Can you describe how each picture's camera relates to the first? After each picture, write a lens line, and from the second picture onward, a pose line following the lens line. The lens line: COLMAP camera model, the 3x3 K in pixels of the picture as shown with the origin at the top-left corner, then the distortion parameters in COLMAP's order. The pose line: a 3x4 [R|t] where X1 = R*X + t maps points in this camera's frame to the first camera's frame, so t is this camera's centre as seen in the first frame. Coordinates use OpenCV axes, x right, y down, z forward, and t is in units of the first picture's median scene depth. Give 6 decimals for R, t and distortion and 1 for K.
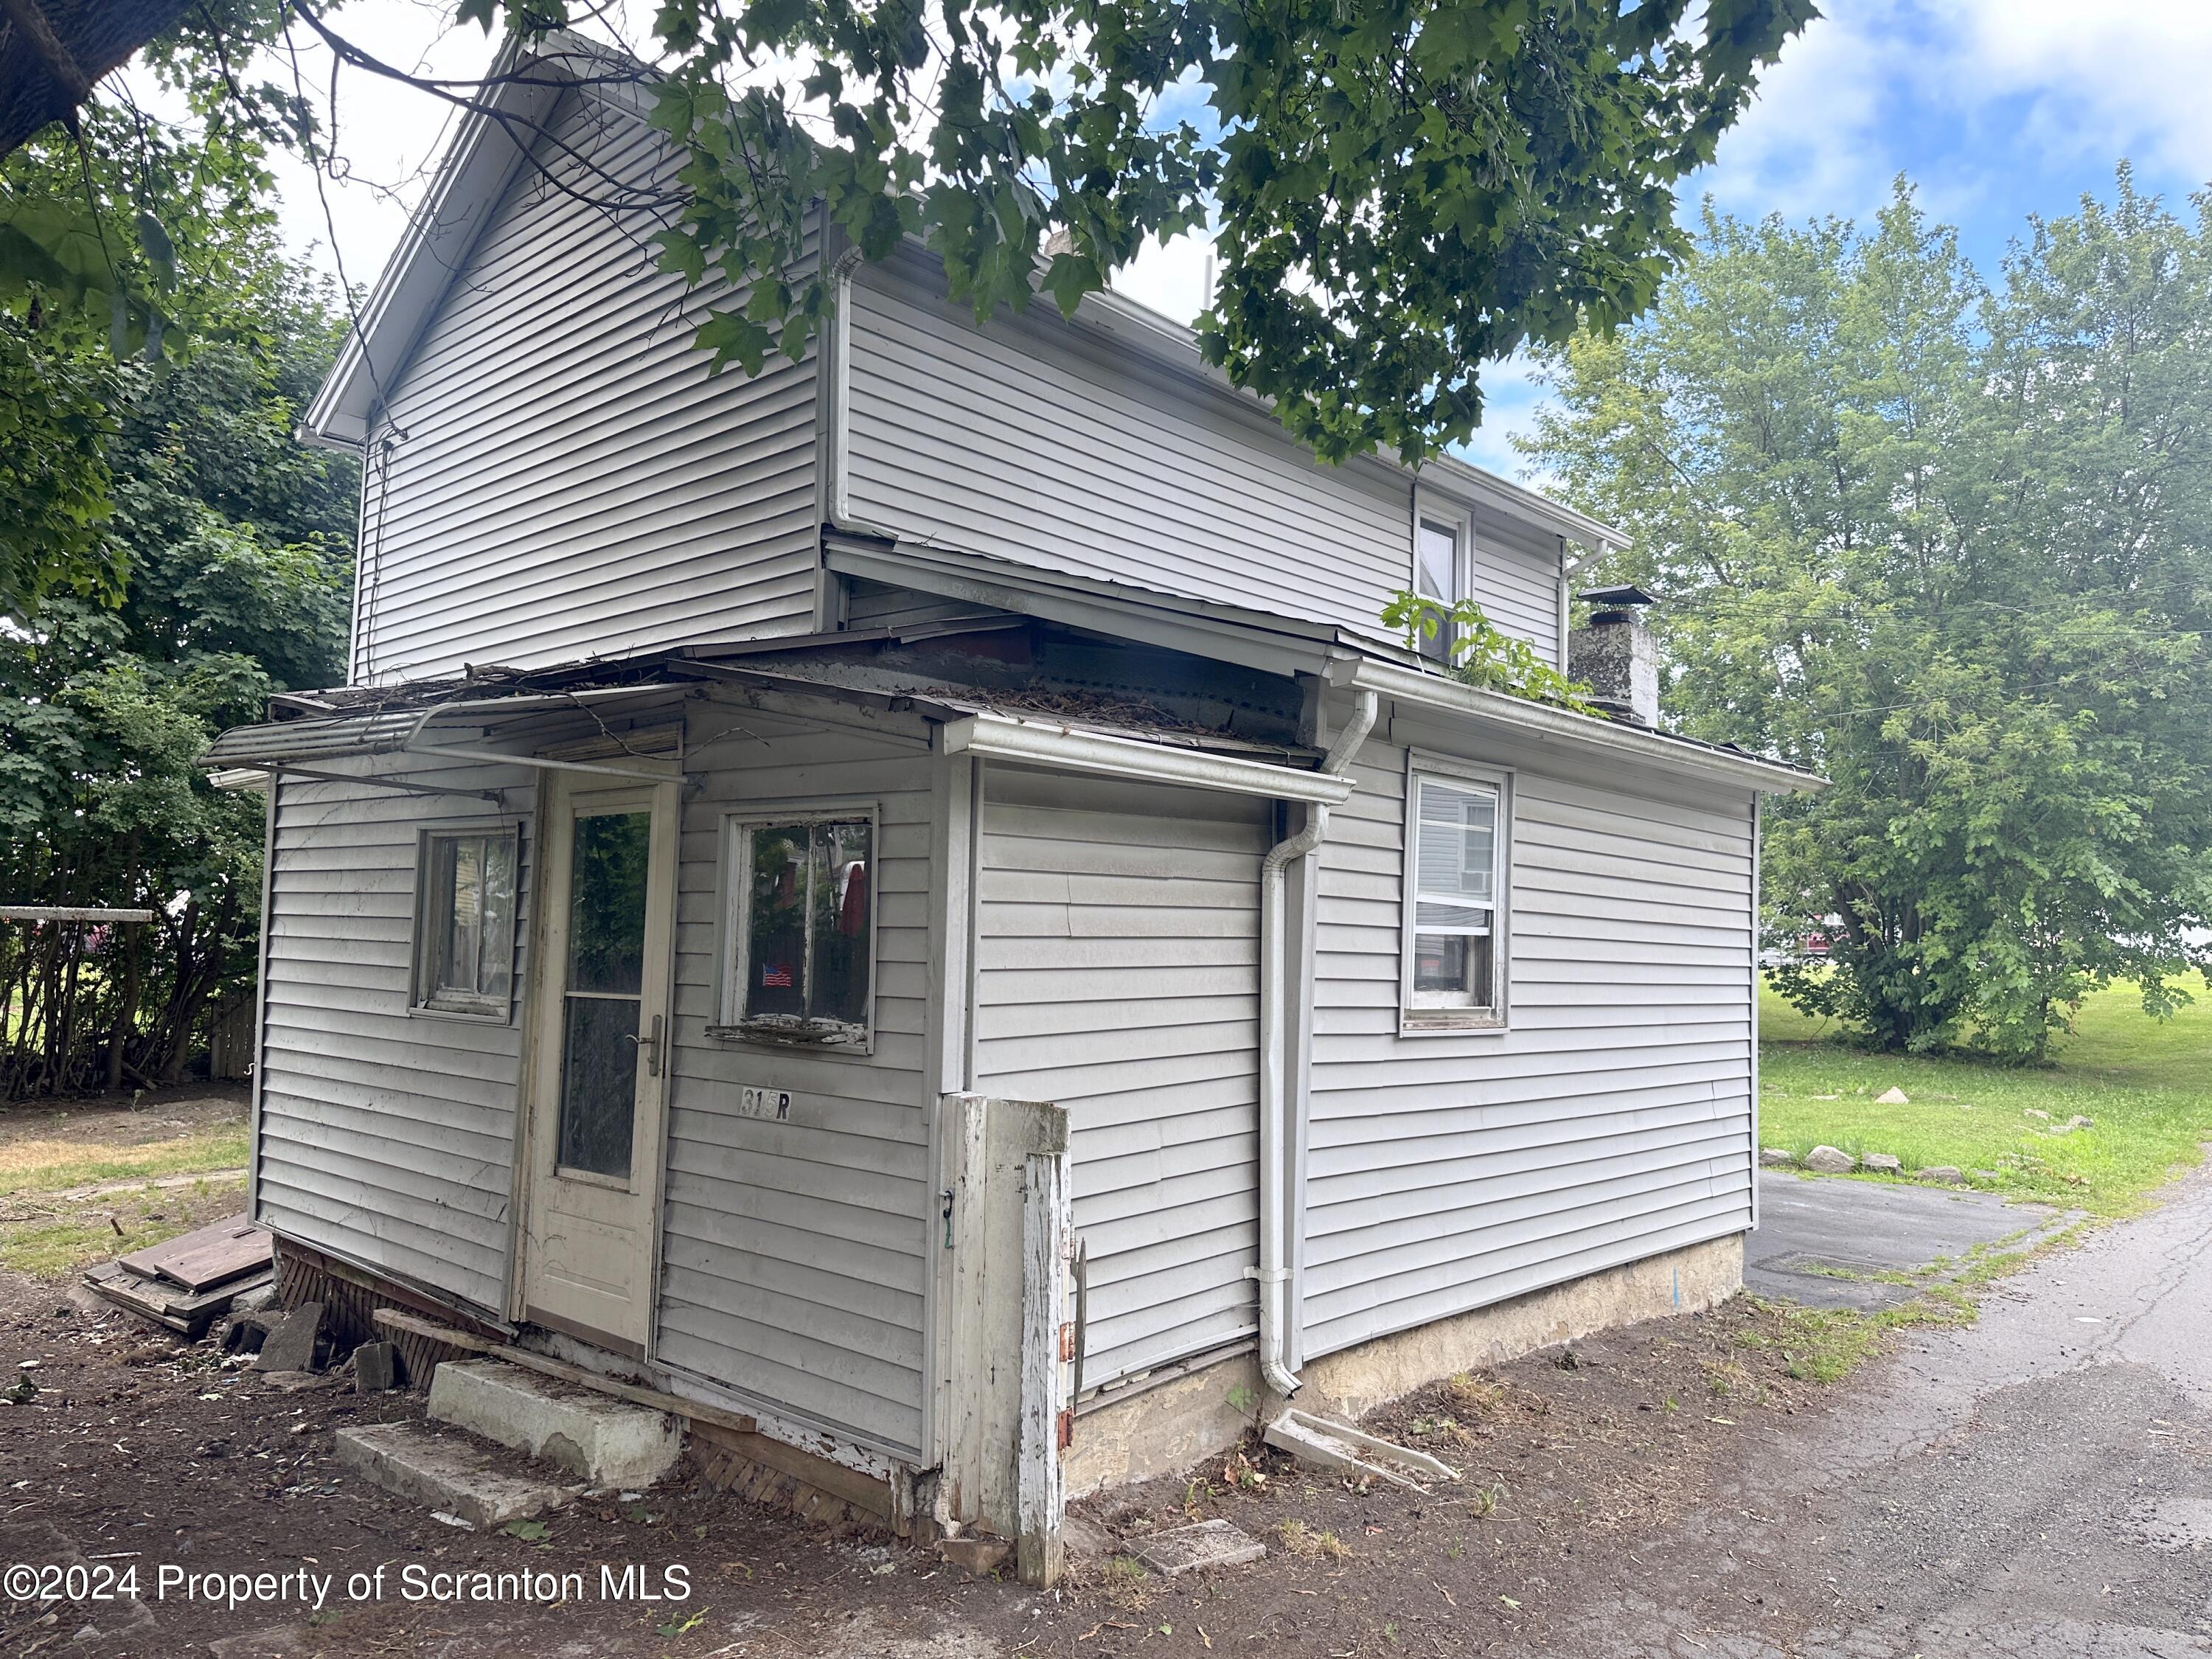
lens RADIAL K [[1555.6, 0, 1123.2], [0, 1555.6, 816.7], [0, 0, 1]] dist [0.056129, -0.063278]
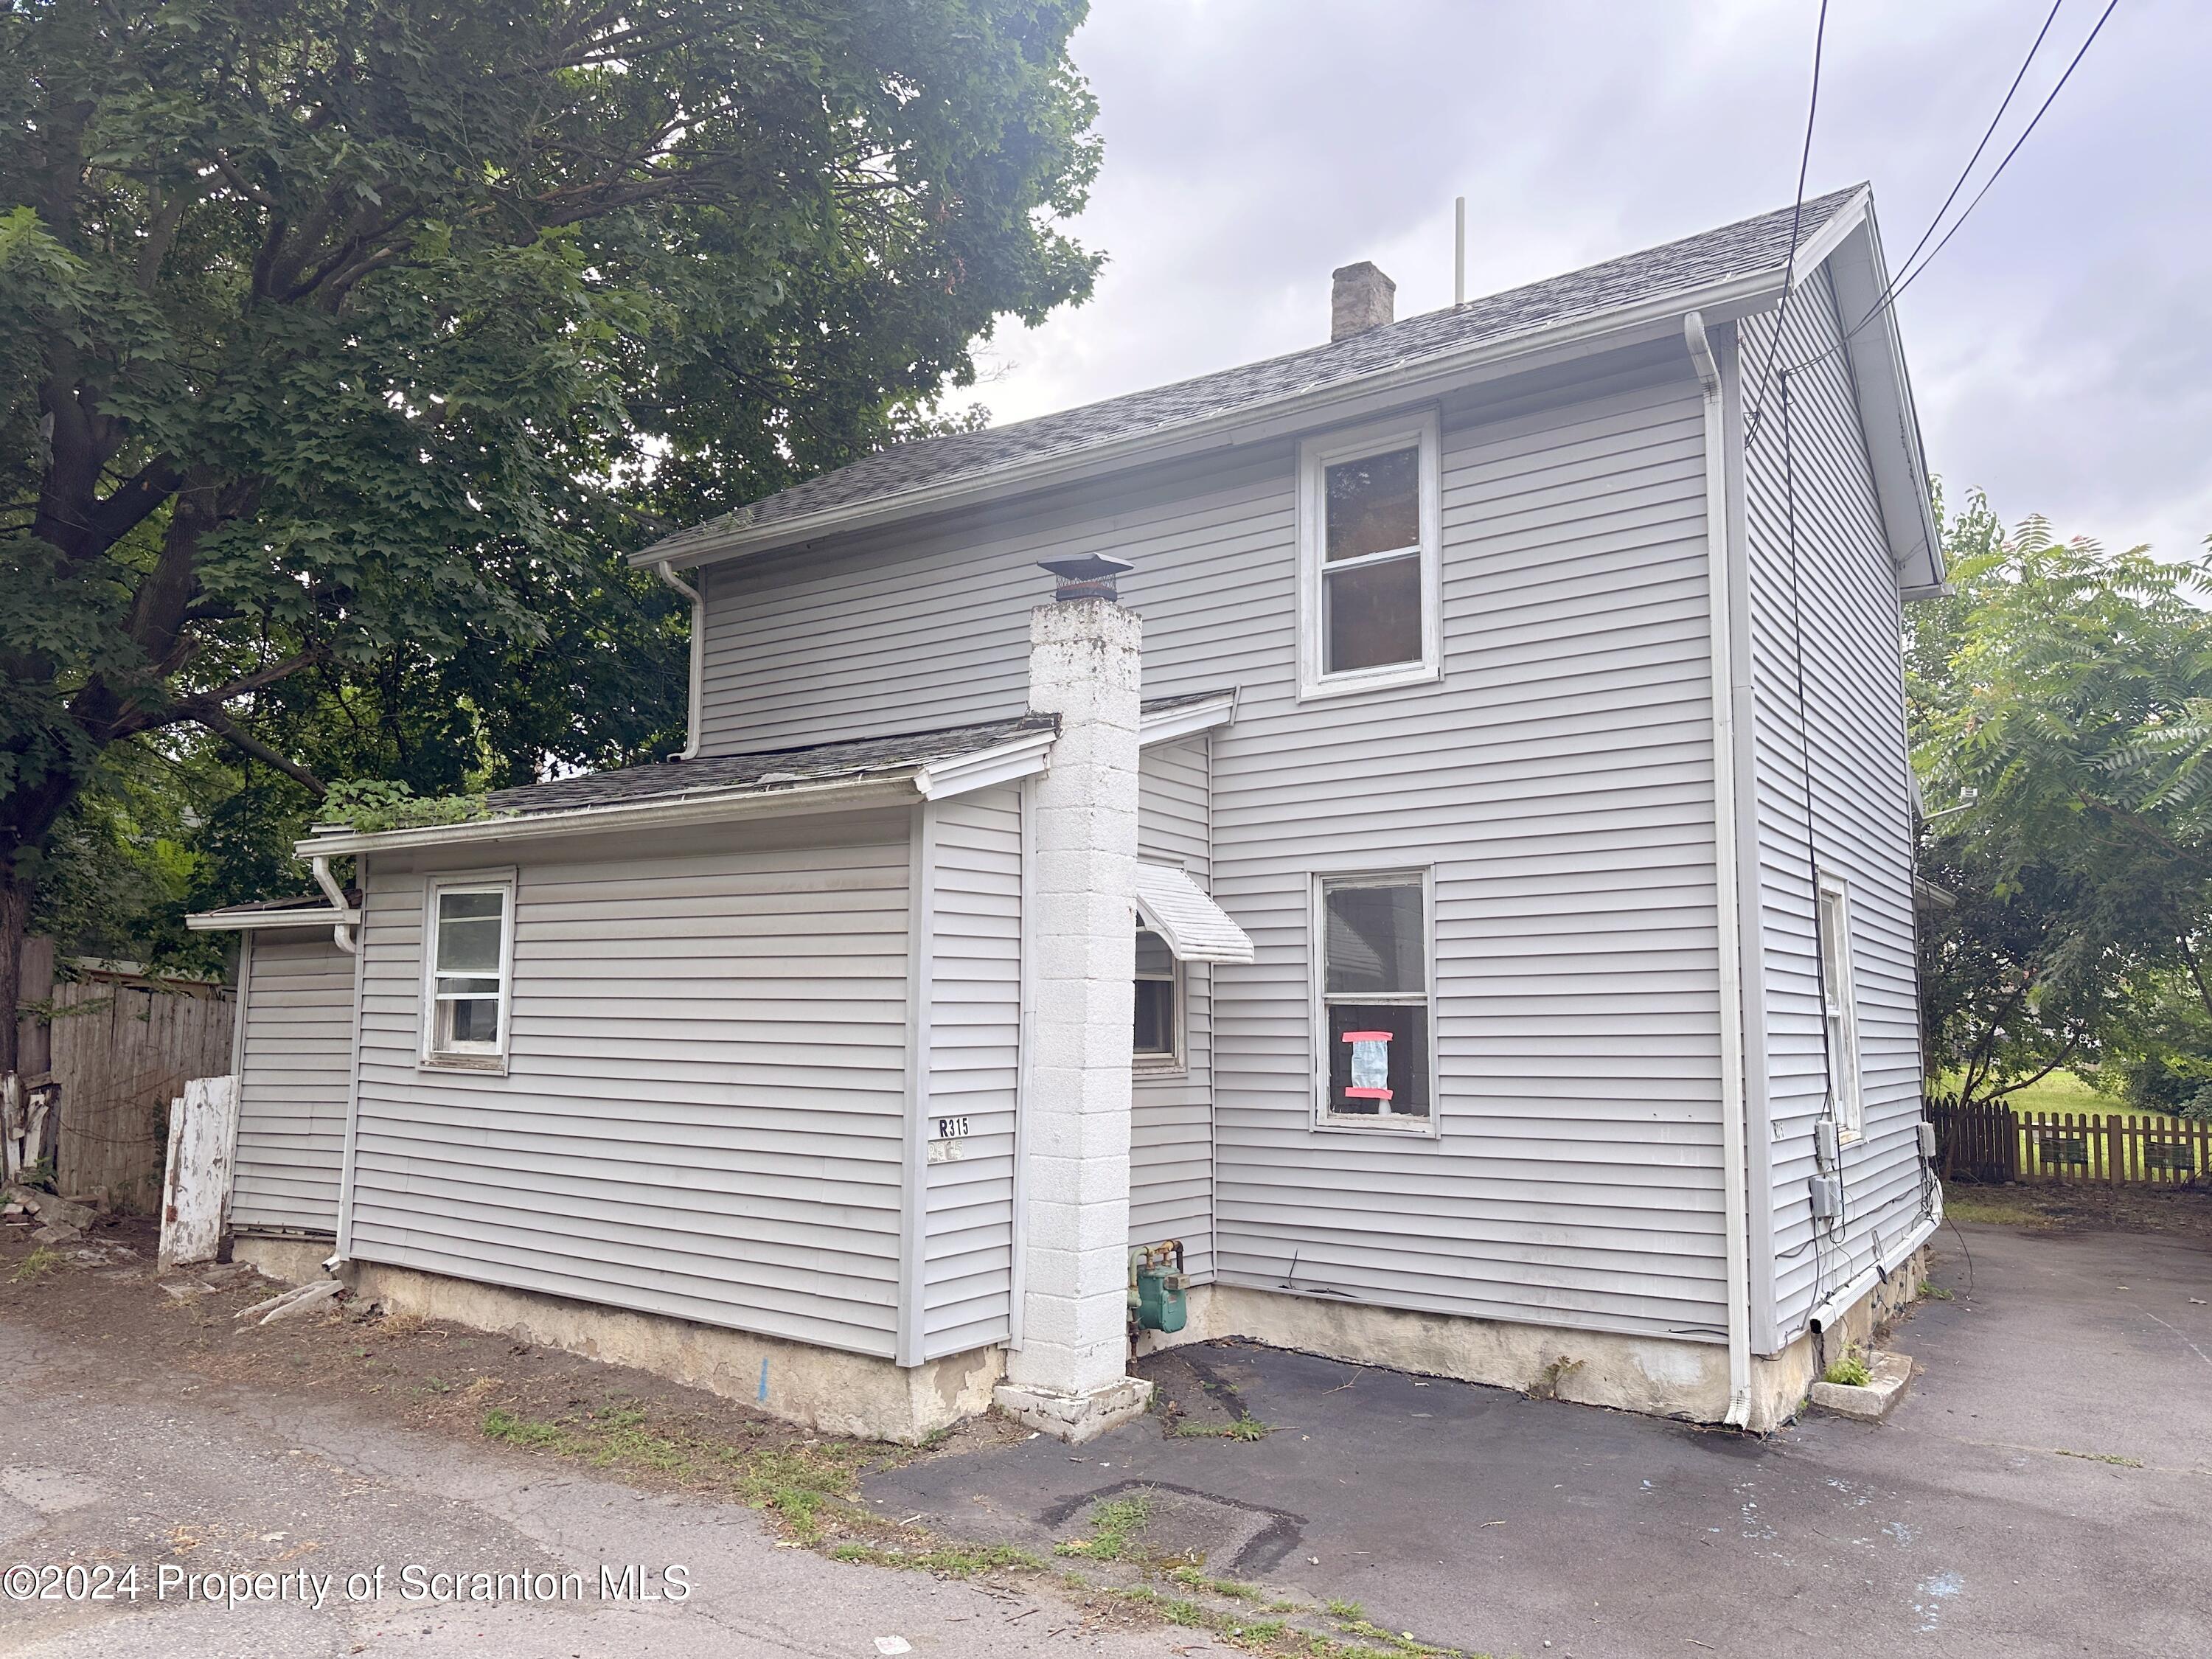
lens RADIAL K [[1502.1, 0, 1106.0], [0, 1502.1, 829.5], [0, 0, 1]] dist [0.025718, -0.030833]
pose [[0.126641, -0.146319, -0.981098, 1.695982], [0.078043, 0.987465, -0.137194, 0.163807], [0.988874, -0.059193, 0.136473, 1.463409]]
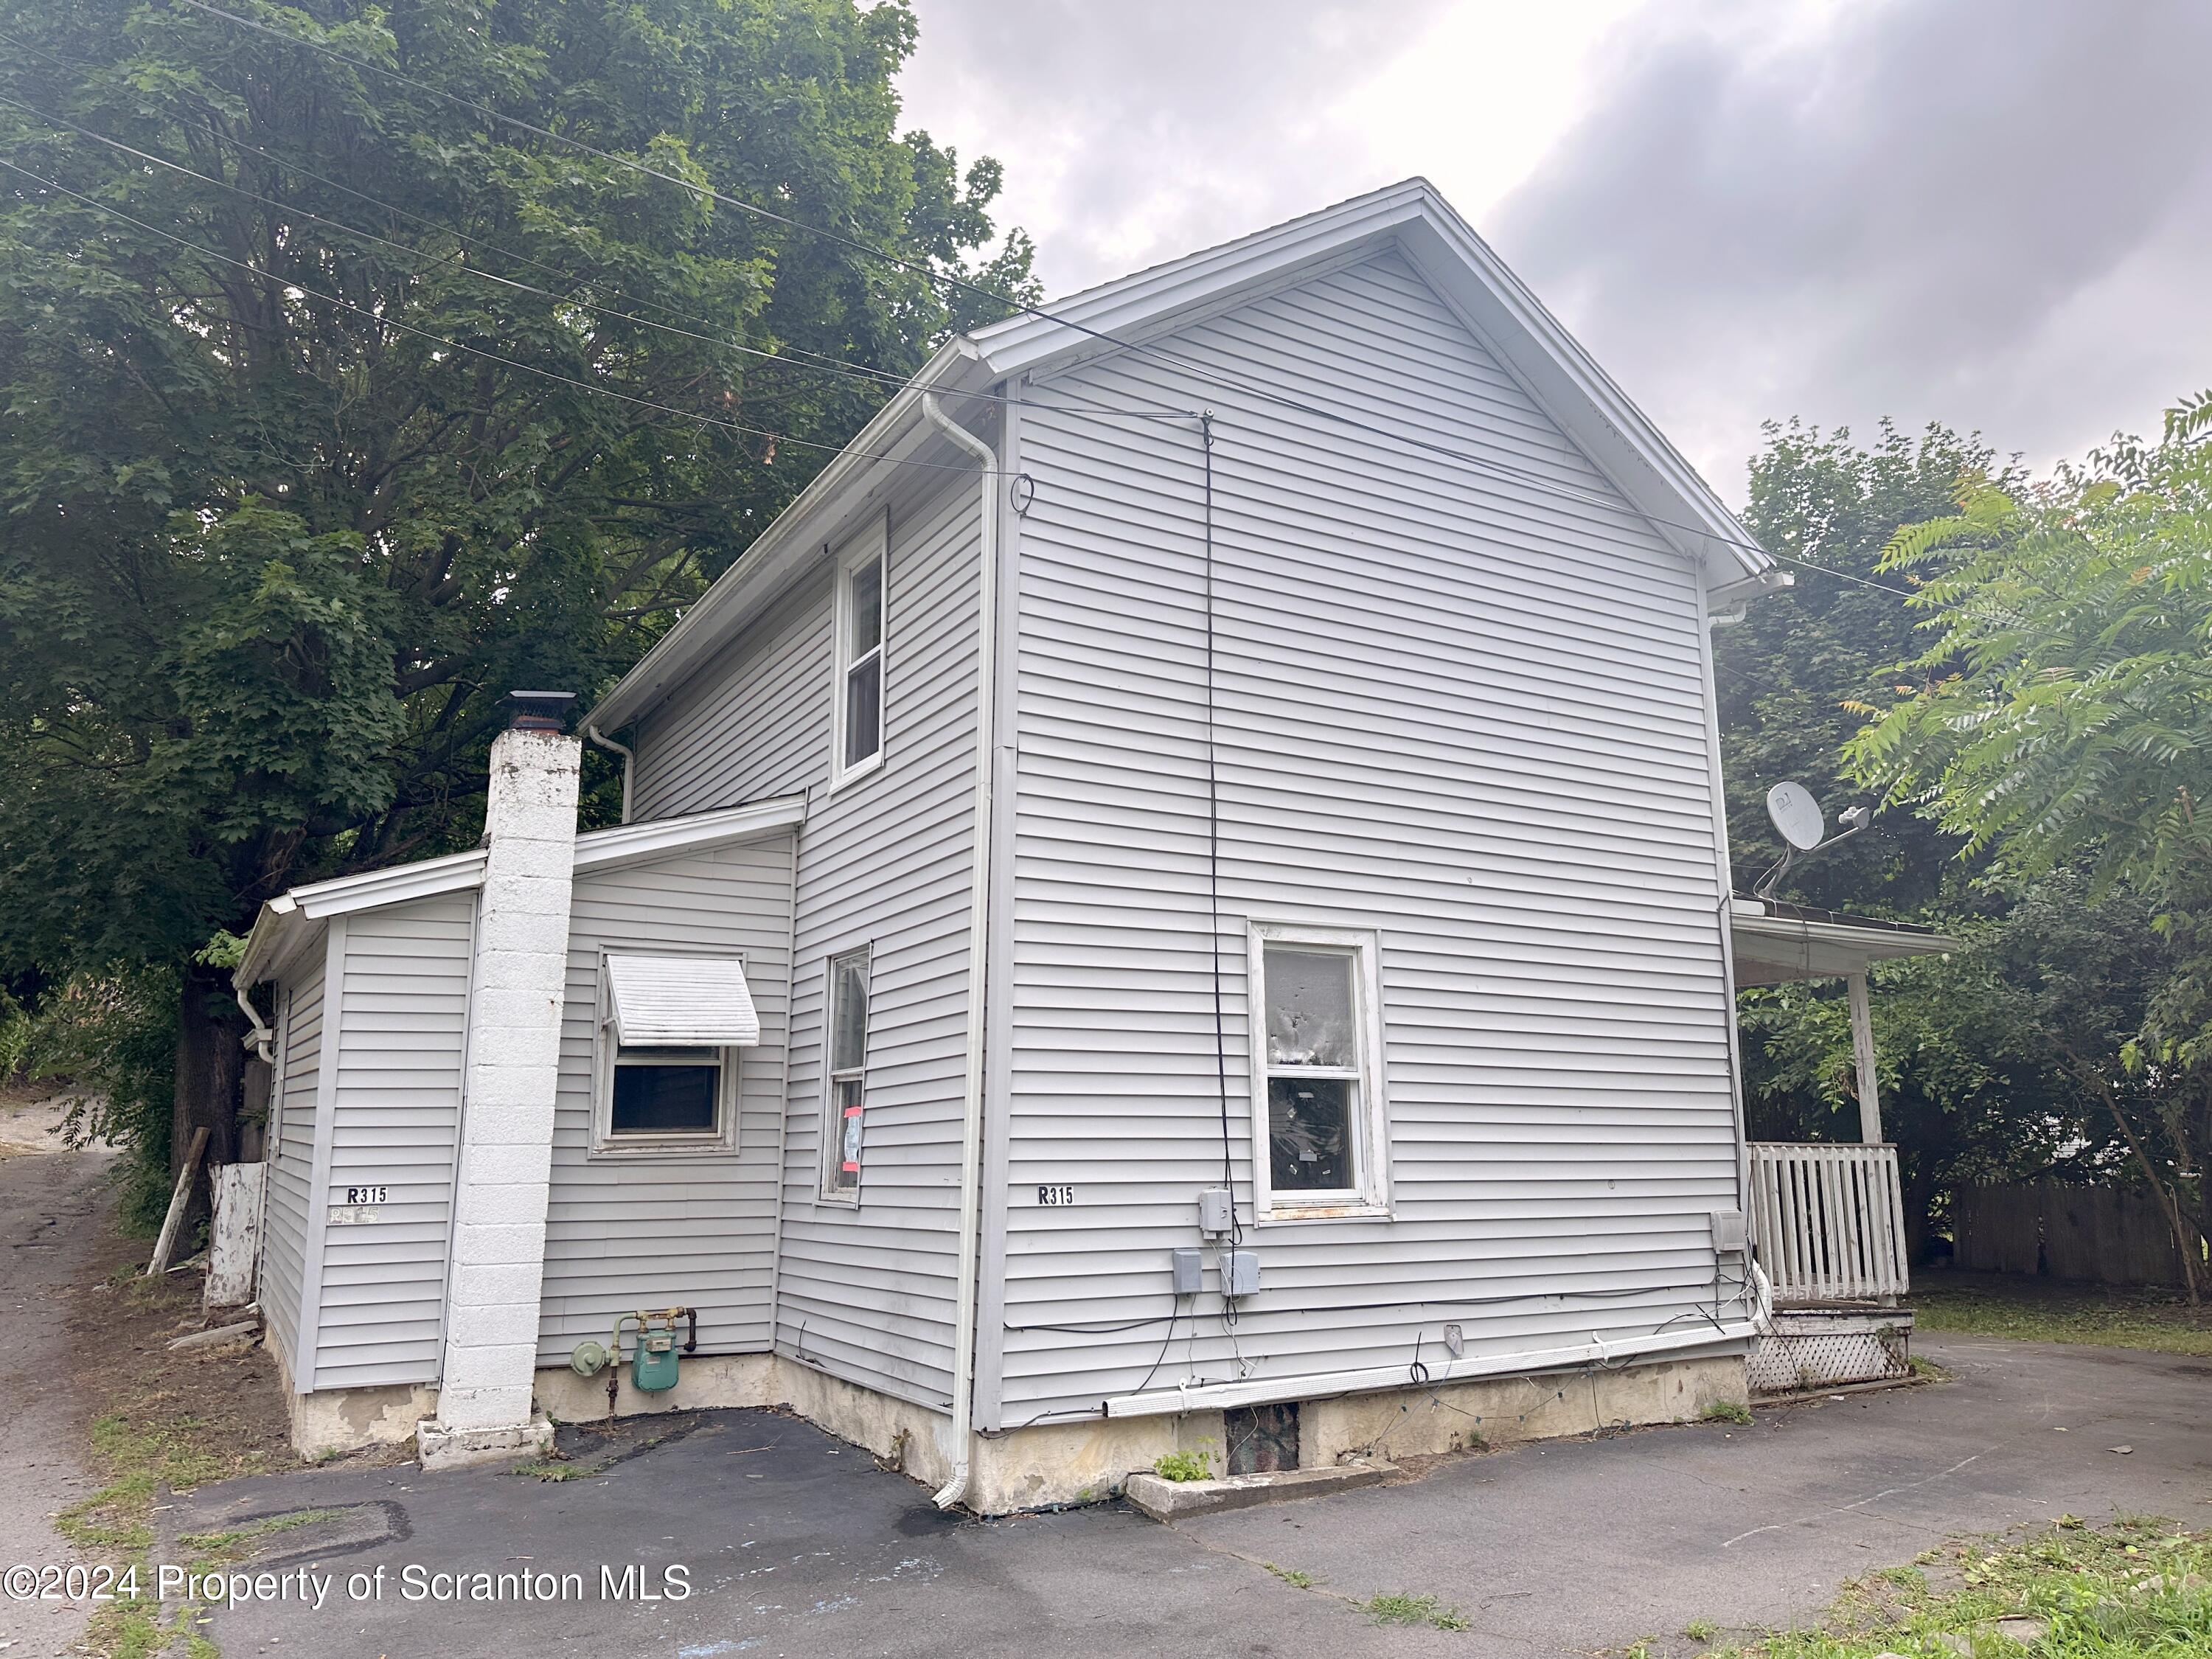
lens RADIAL K [[1546.0, 0, 1112.0], [0, 1546.0, 823.9], [0, 0, 1]] dist [0.026242, -0.035267]
pose [[-0.297152, -0.196992, -0.934288, 1.705053], [0.083854, 0.969322, -0.231049, 0.263941], [0.951141, -0.147001, -0.271517, 2.436667]]
